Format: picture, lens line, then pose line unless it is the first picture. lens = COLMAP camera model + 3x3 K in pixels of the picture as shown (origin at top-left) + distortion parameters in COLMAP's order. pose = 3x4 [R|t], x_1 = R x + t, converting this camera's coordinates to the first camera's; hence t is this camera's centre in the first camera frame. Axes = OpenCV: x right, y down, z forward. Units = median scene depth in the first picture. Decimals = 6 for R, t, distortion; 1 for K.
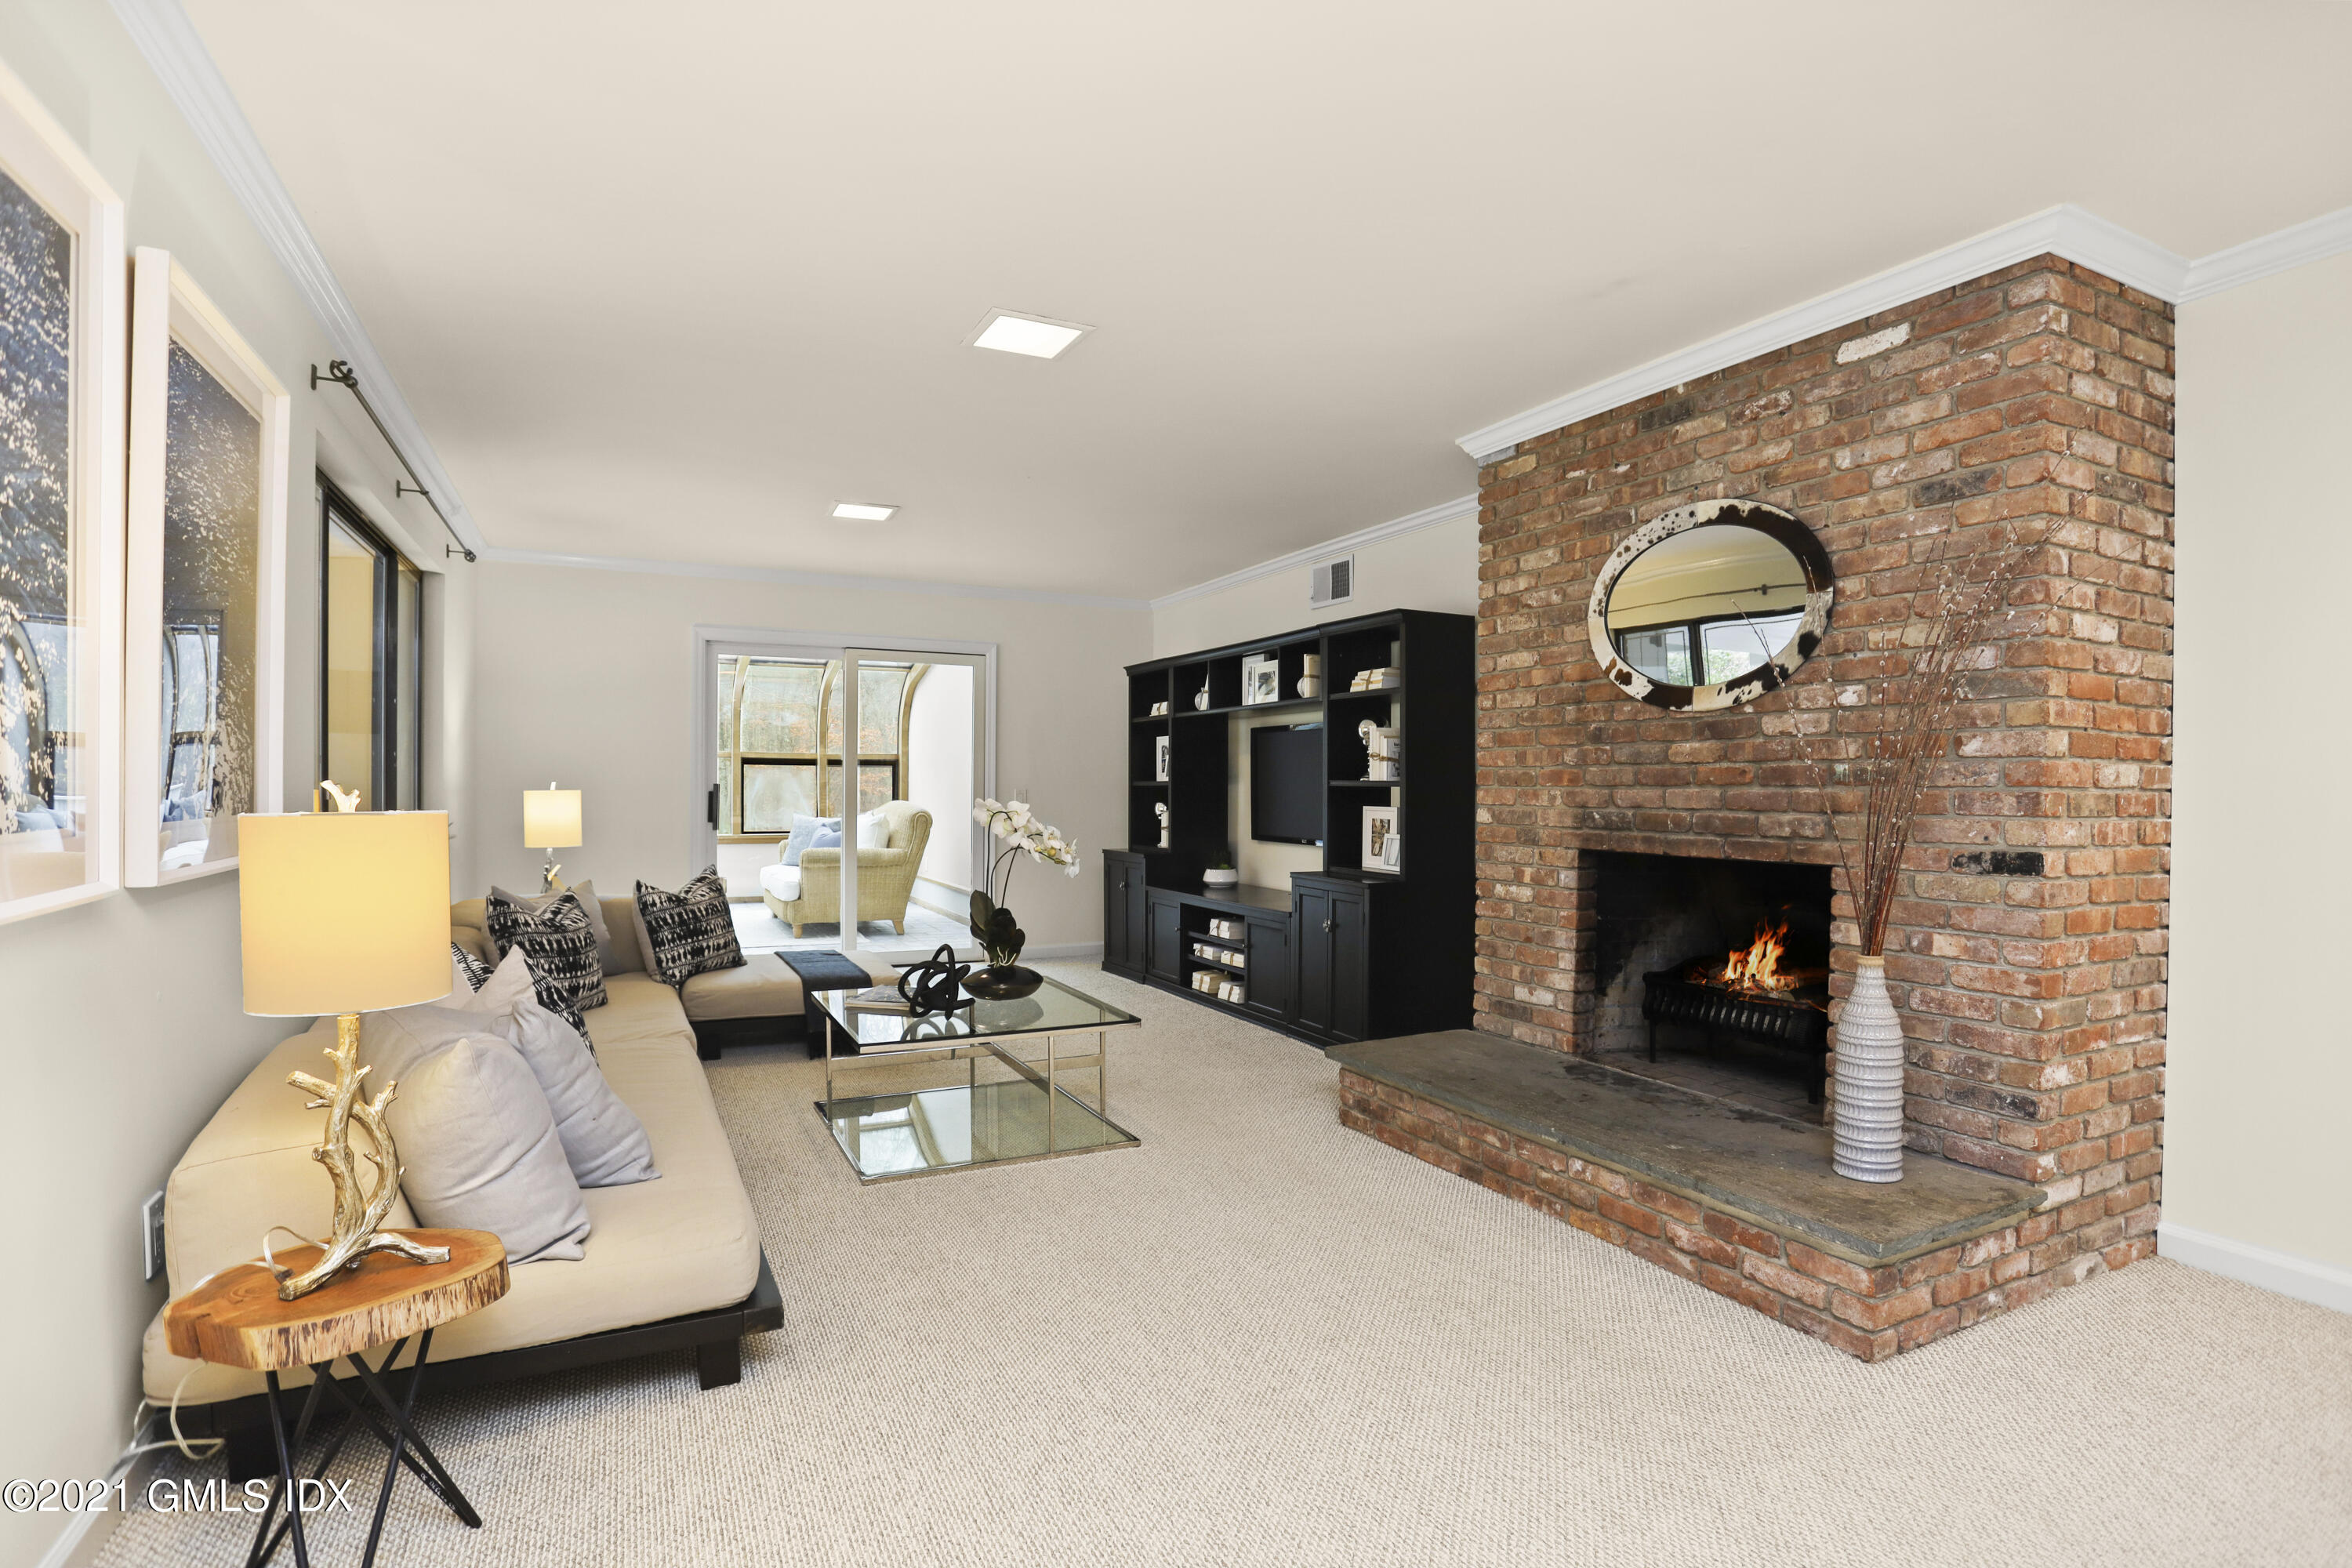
lens RADIAL K [[1163.6, 0, 1176.0], [0, 1163.6, 784.0], [0, 0, 1]] dist [-0.035115, -0.000069]
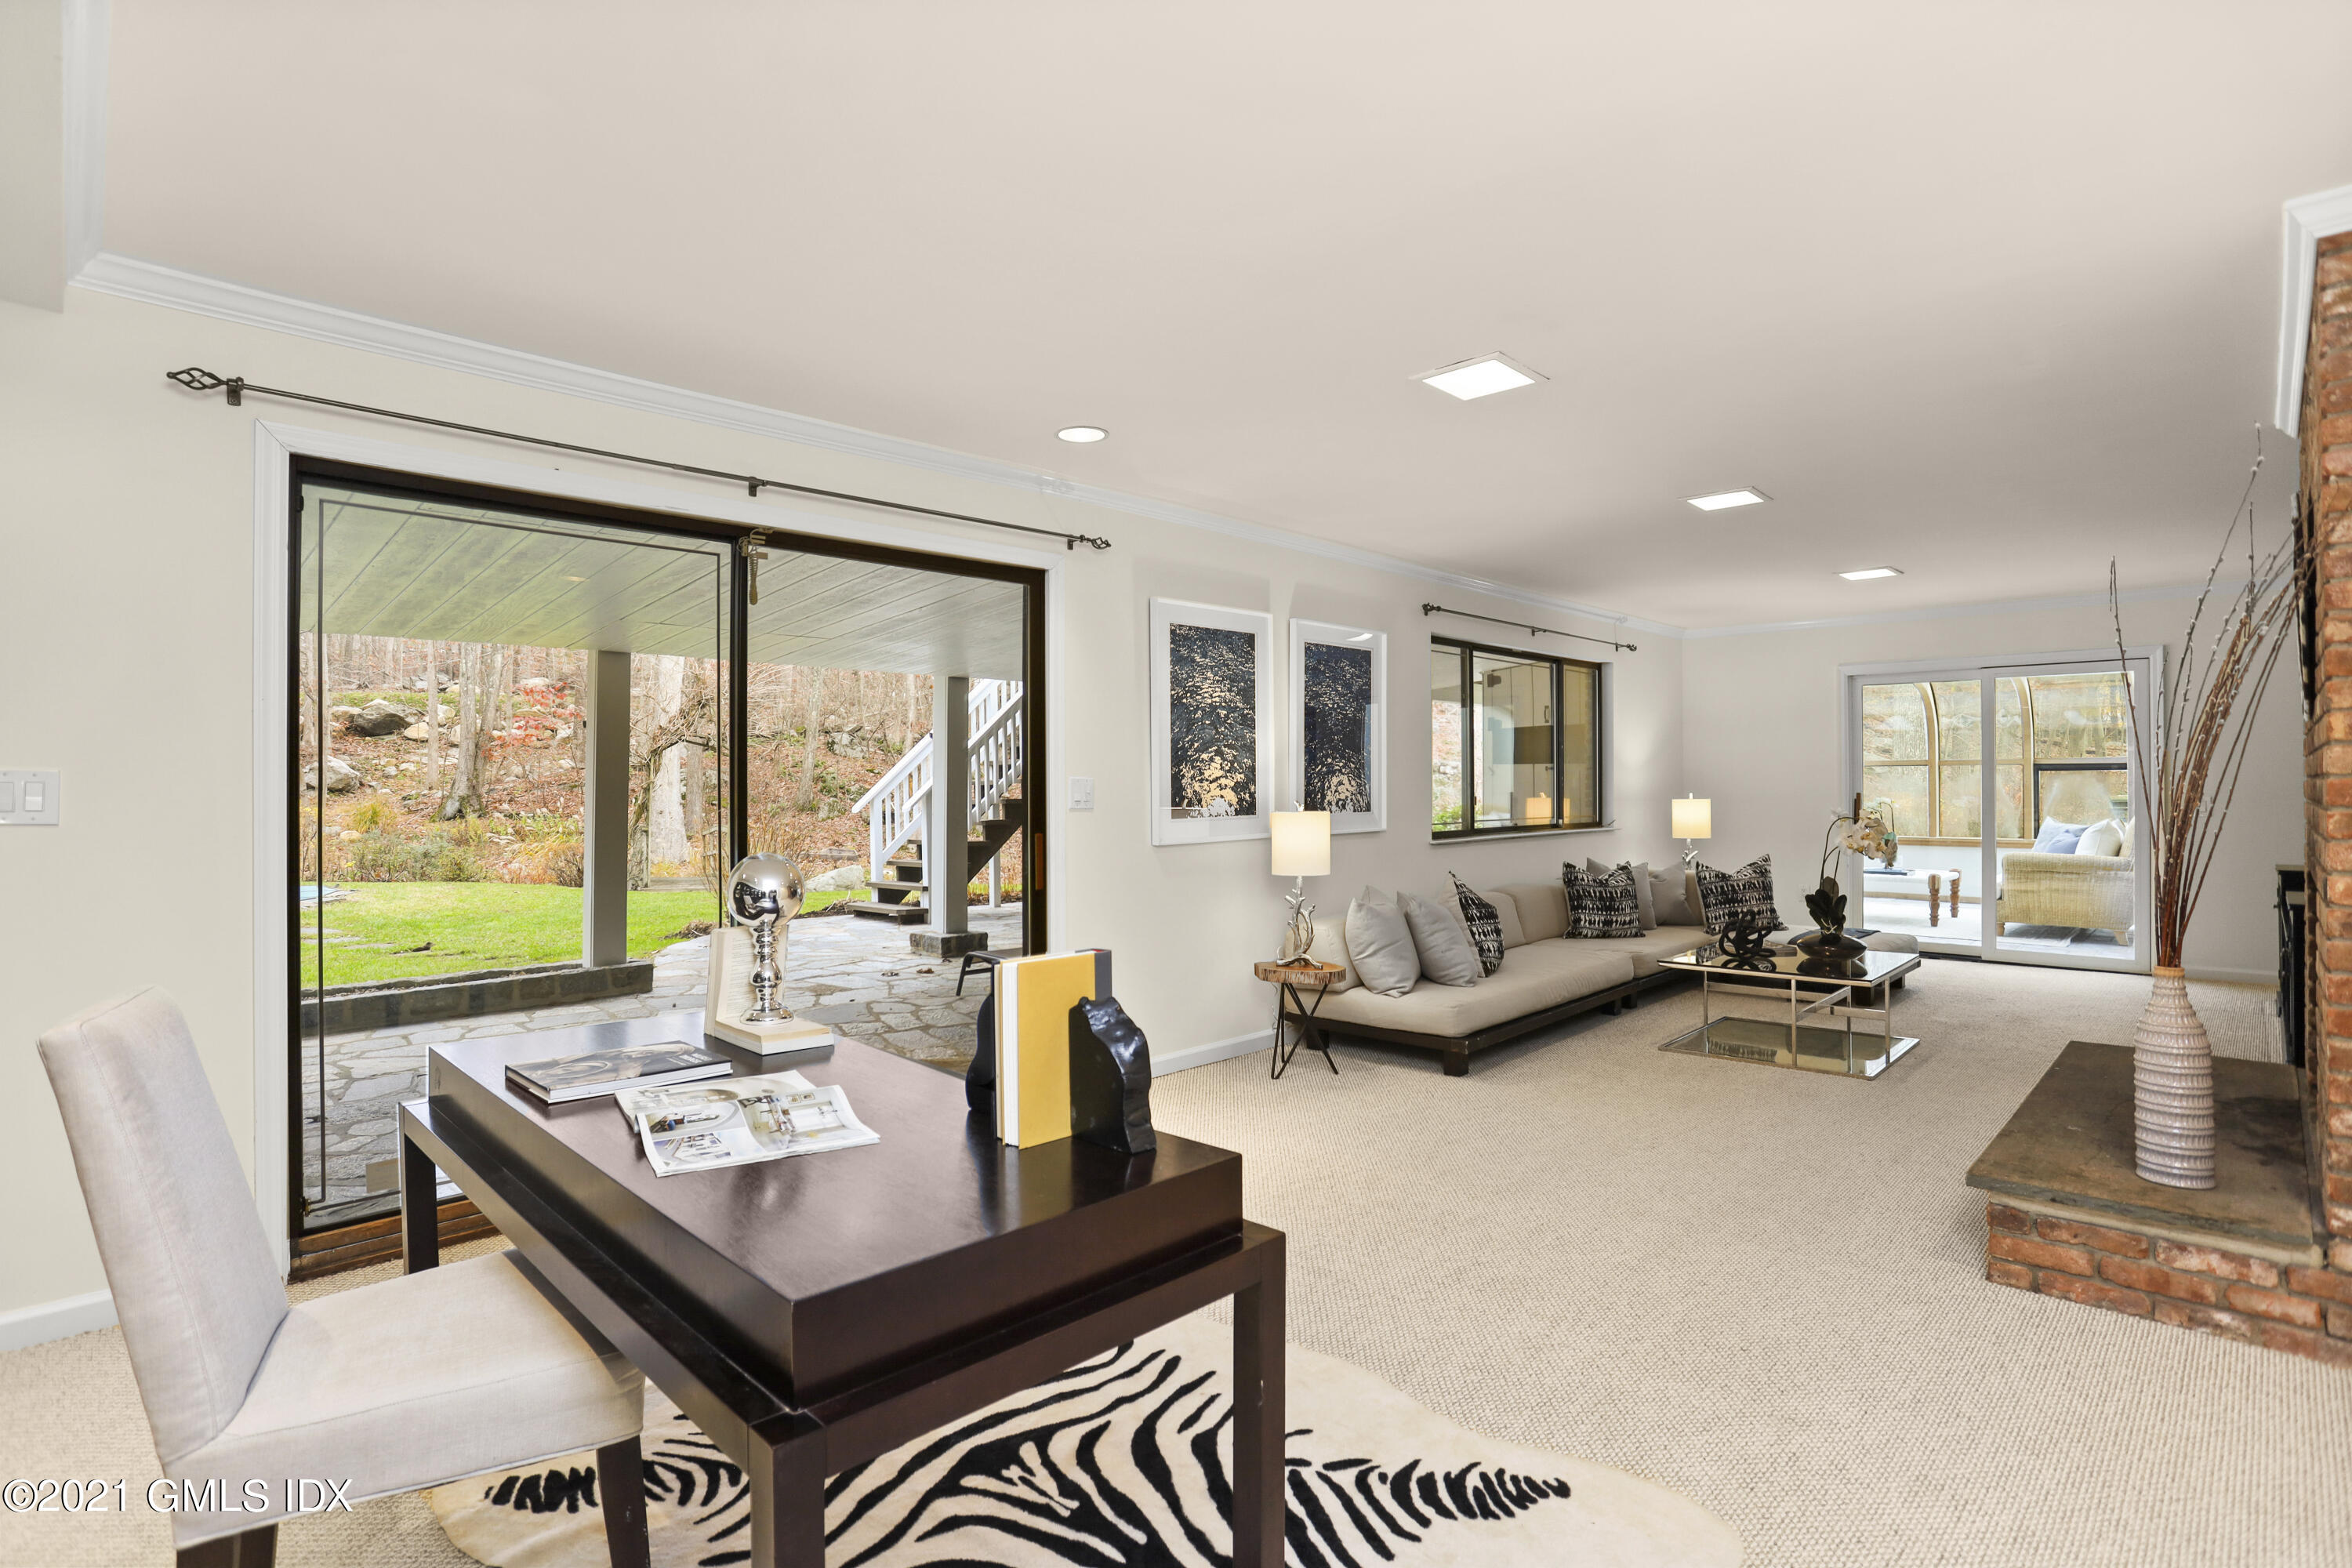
lens RADIAL K [[1163.6, 0, 1176.0], [0, 1163.6, 784.0], [0, 0, 1]] dist [-0.035115, -0.000069]
pose [[0.327226, -0.009357, -0.944900, 1.152282], [0.008869, 0.999937, -0.006831, -0.017773], [0.944905, -0.006145, 0.327288, -0.171455]]
